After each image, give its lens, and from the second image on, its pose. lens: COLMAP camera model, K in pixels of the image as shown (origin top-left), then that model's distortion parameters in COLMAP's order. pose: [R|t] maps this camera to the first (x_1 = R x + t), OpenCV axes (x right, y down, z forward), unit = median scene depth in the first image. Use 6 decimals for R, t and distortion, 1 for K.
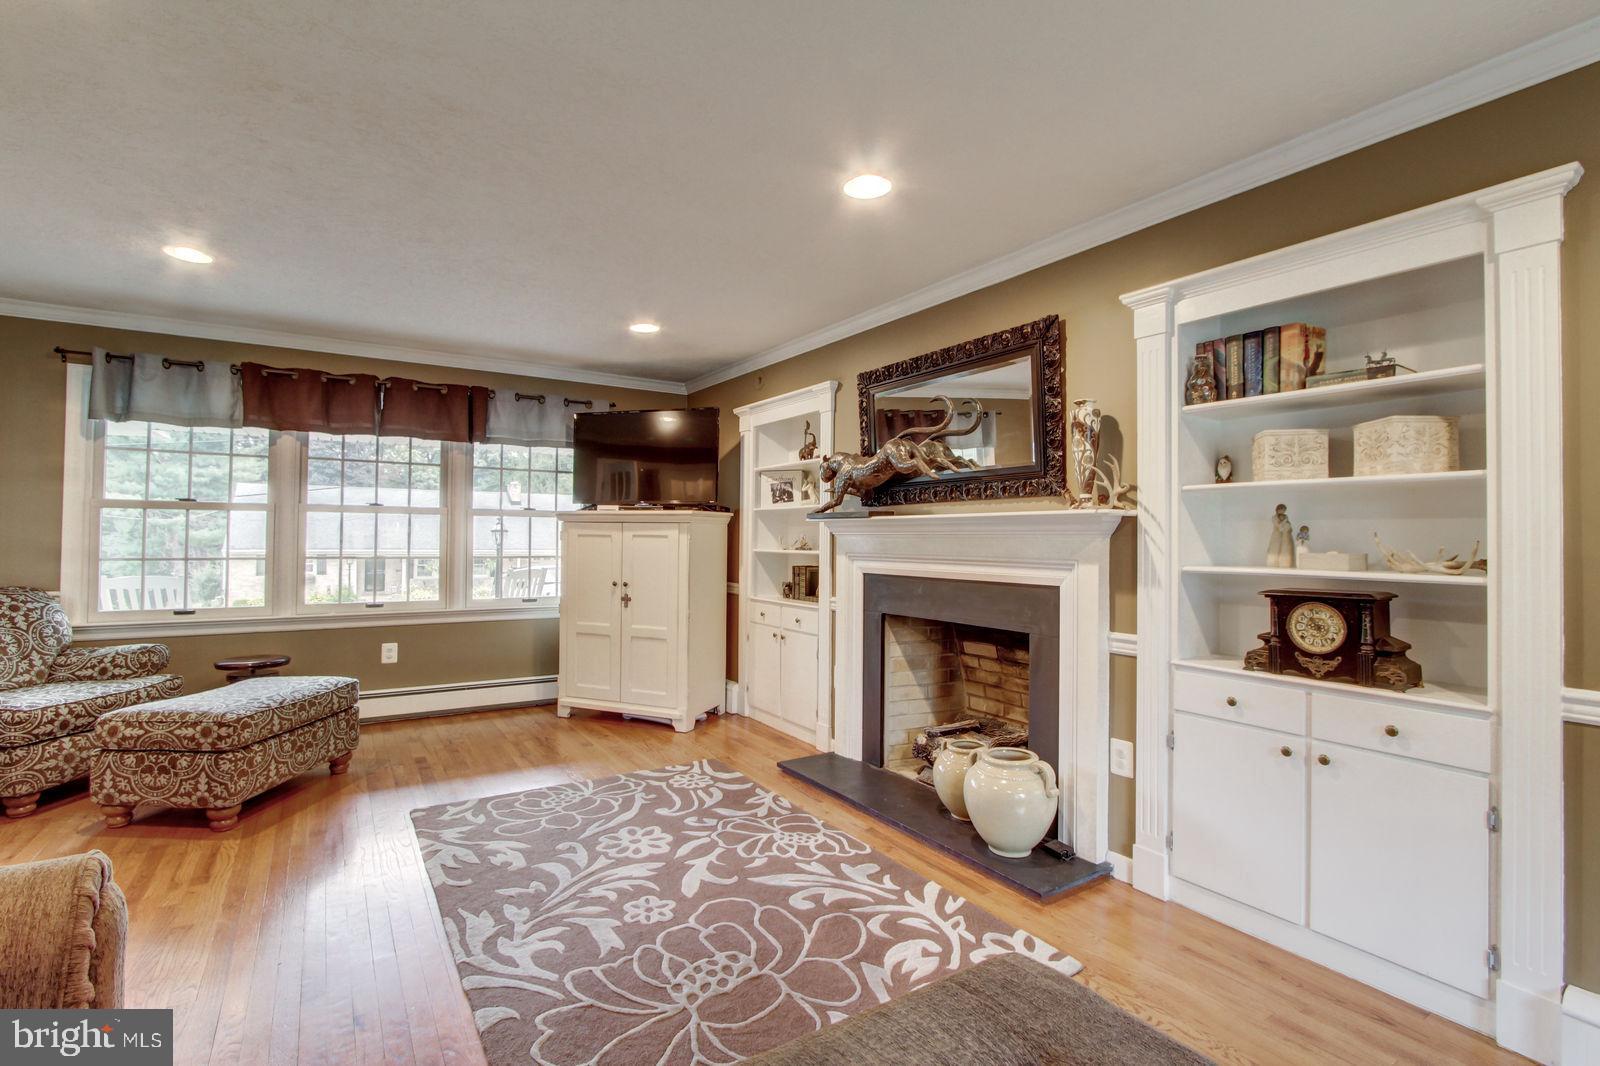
lens RADIAL K [[732.5, 0, 795.2], [0, 732.5, 523.0], [0, 0, 1]] dist [-0.020447, 0.001742]
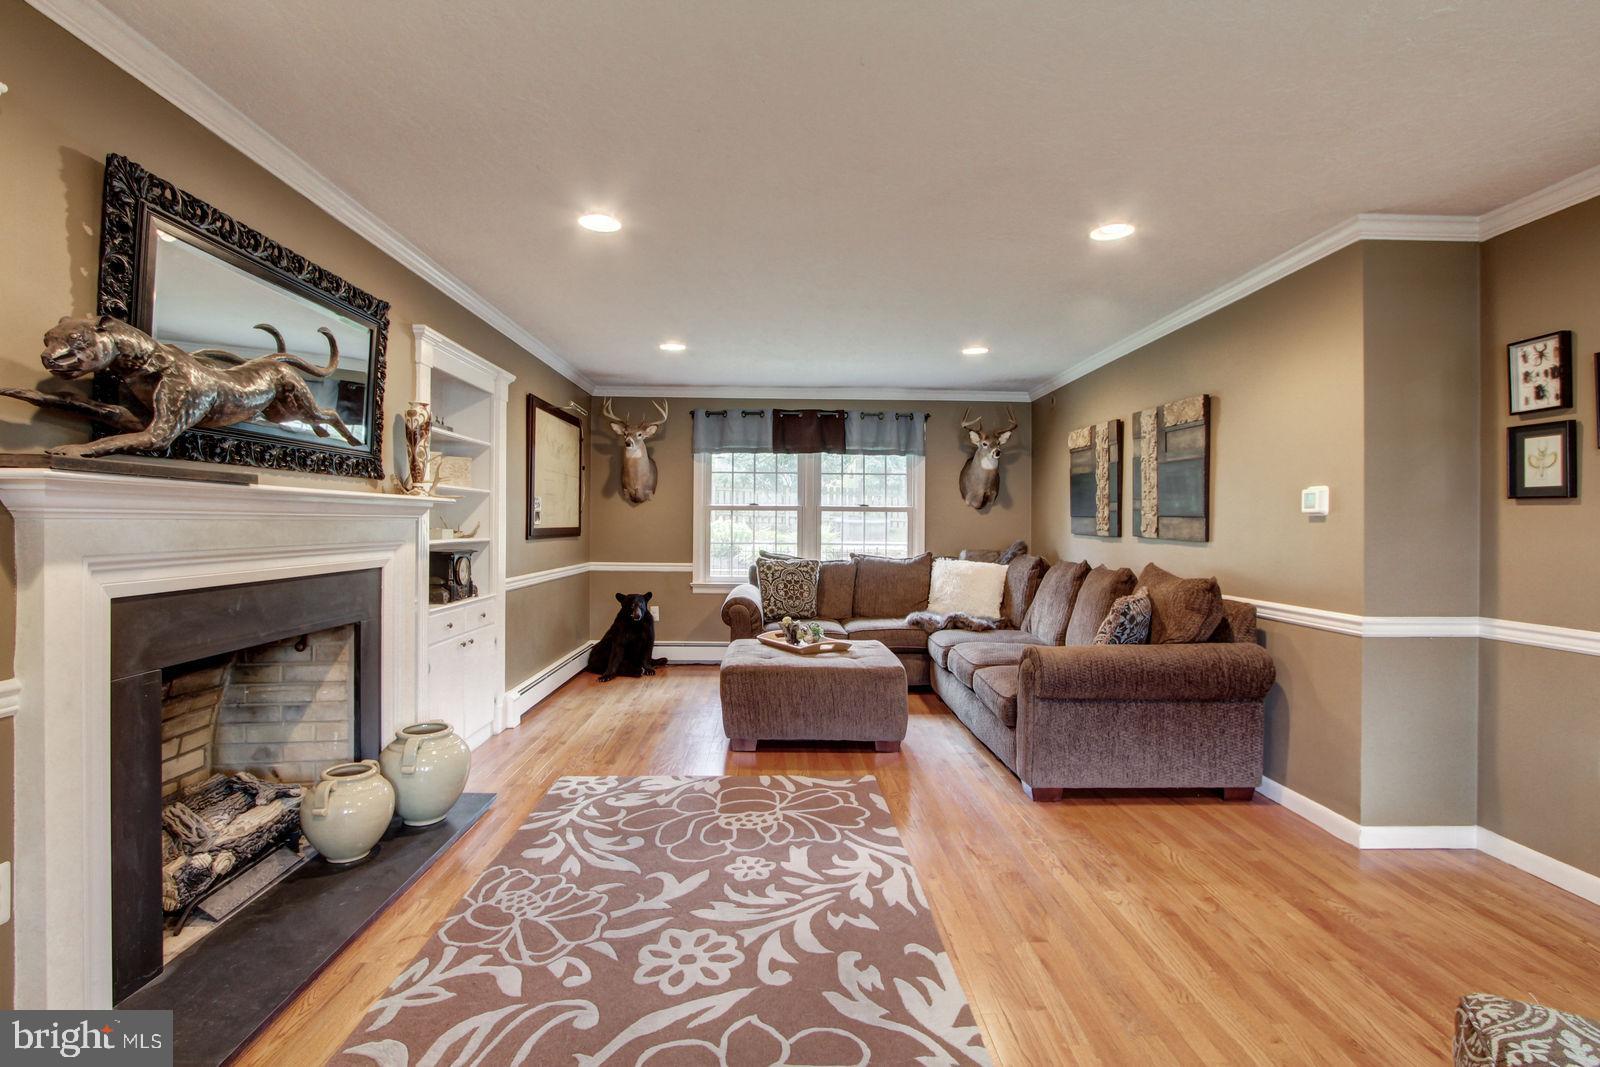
lens RADIAL K [[739.0, 0, 792.9], [0, 739.0, 525.4], [0, 0, 1]] dist [-0.026881, 0.006990]
pose [[-0.851765, -0.017739, 0.523623, -0.596767], [-0.025994, 0.999627, -0.008418, 0.019538], [-0.523279, -0.020781, -0.851908, 1.391198]]
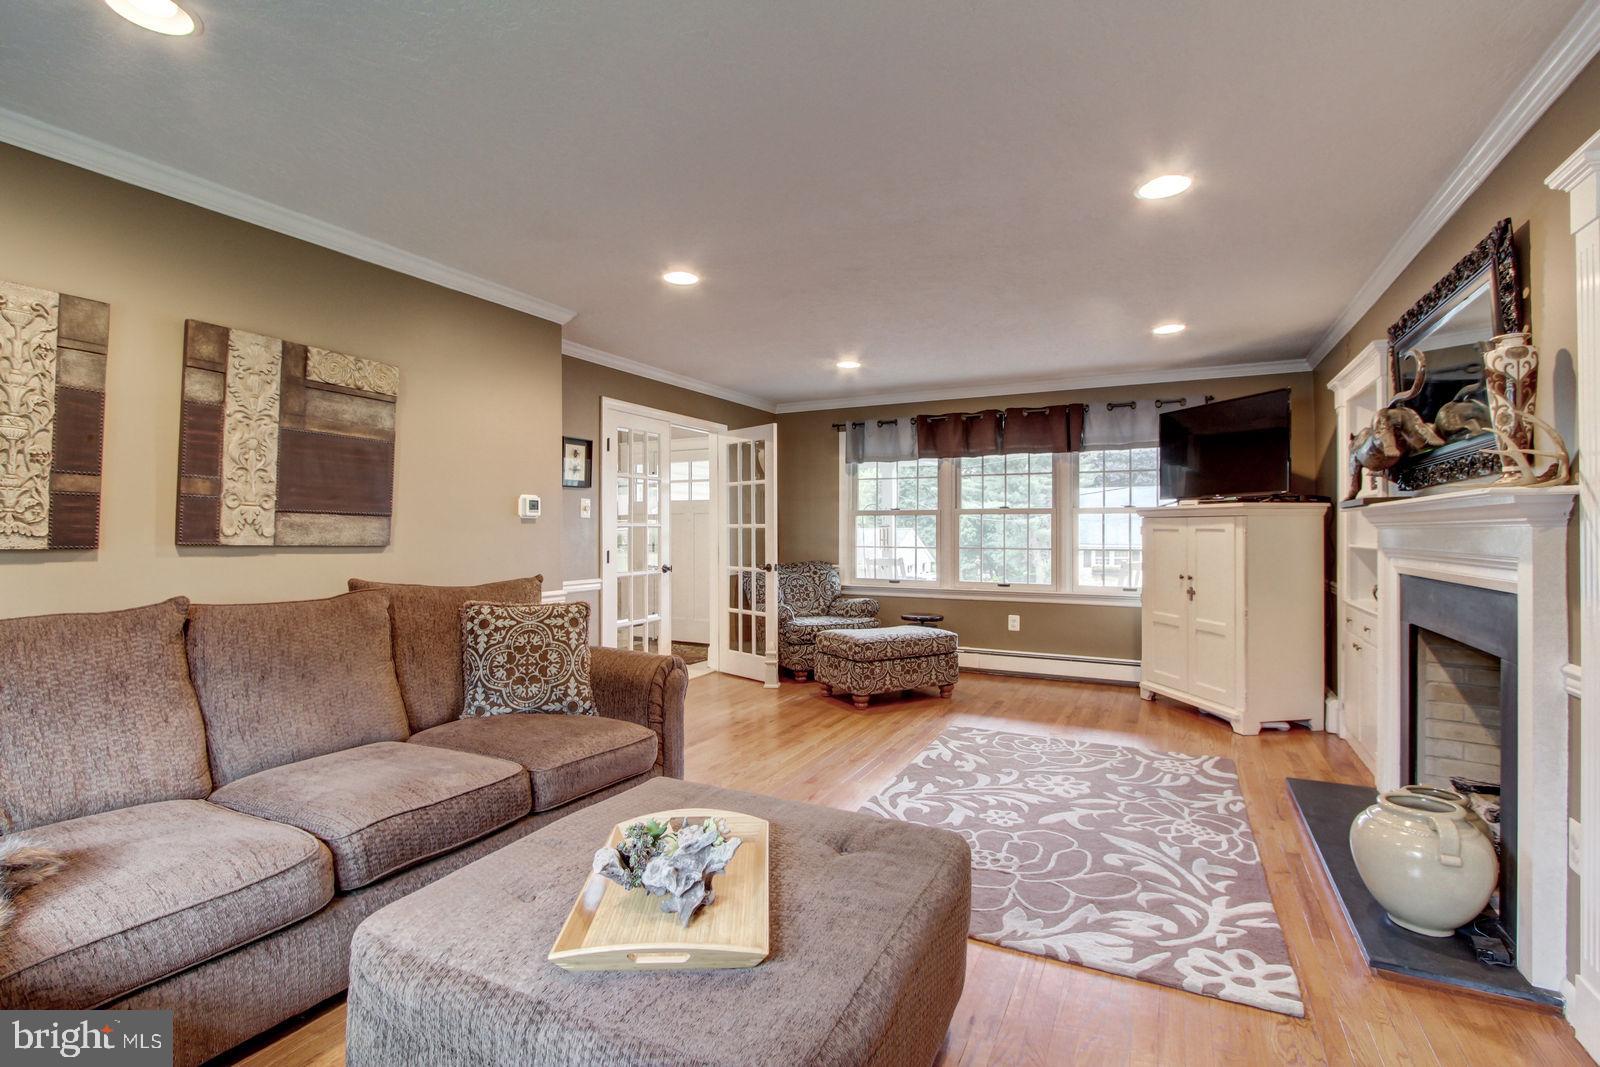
lens RADIAL K [[739.0, 0, 792.9], [0, 739.0, 525.4], [0, 0, 1]] dist [-0.026881, 0.006990]
pose [[0.498243, -0.014082, -0.866923, 0.546679], [0.018664, 0.999811, -0.005513, 0.009415], [0.866837, -0.013433, 0.498411, 0.025847]]
